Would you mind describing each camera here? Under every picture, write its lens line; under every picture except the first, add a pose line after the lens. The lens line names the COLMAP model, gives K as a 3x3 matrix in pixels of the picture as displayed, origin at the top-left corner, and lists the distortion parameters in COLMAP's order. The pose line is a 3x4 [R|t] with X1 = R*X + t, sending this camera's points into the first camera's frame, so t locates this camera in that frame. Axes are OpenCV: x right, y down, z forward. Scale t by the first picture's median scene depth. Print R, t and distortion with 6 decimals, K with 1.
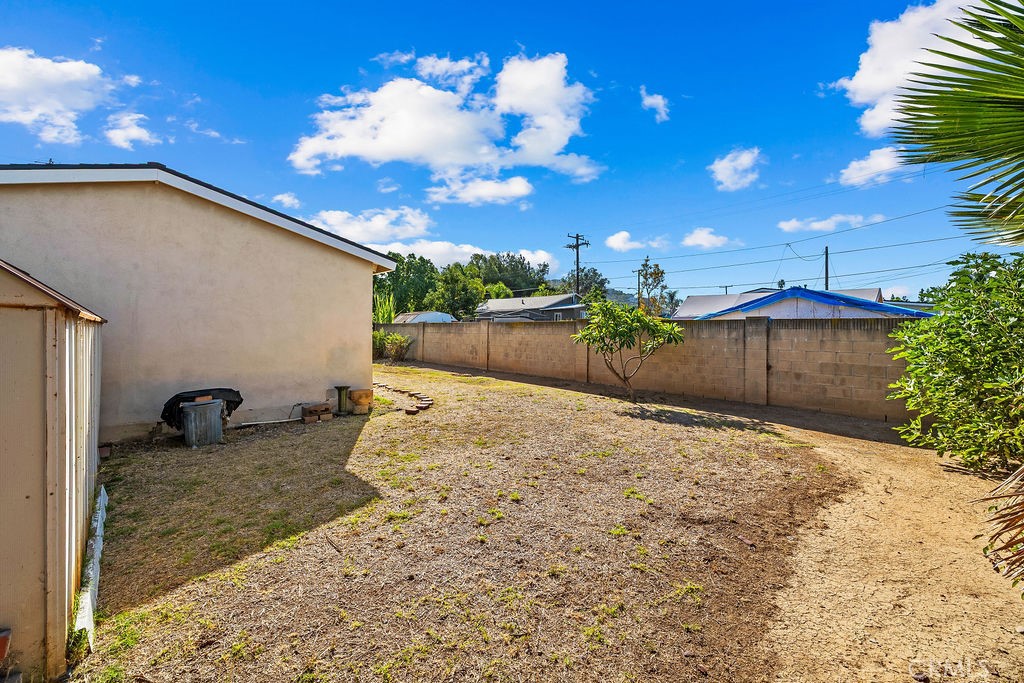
lens RADIAL K [[445.7, 0, 511.6], [0, 445.7, 324.5], [0, 0, 1]] dist [0.001077, -0.000002]
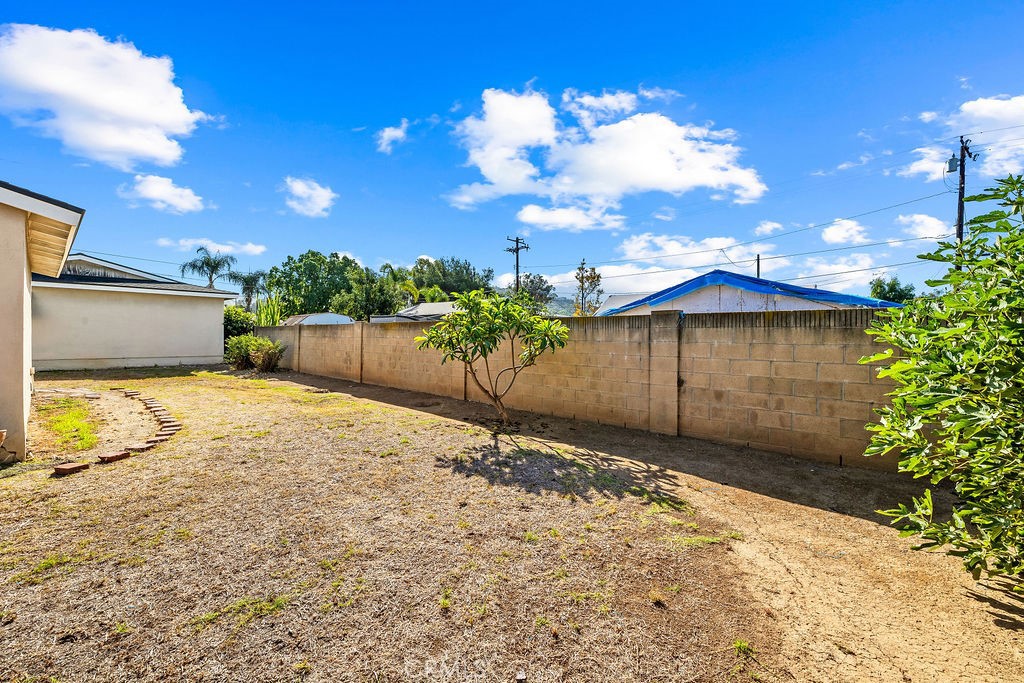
lens RADIAL K [[428.4, 0, 514.6], [0, 428.4, 337.4], [0, 0, 1]] dist [-0.001305, -0.000254]
pose [[0.995060, 0.000543, 0.099278, 0.229908], [-0.001808, 0.999918, 0.012653, 0.015843], [-0.099263, -0.012770, 0.994979, 0.326821]]
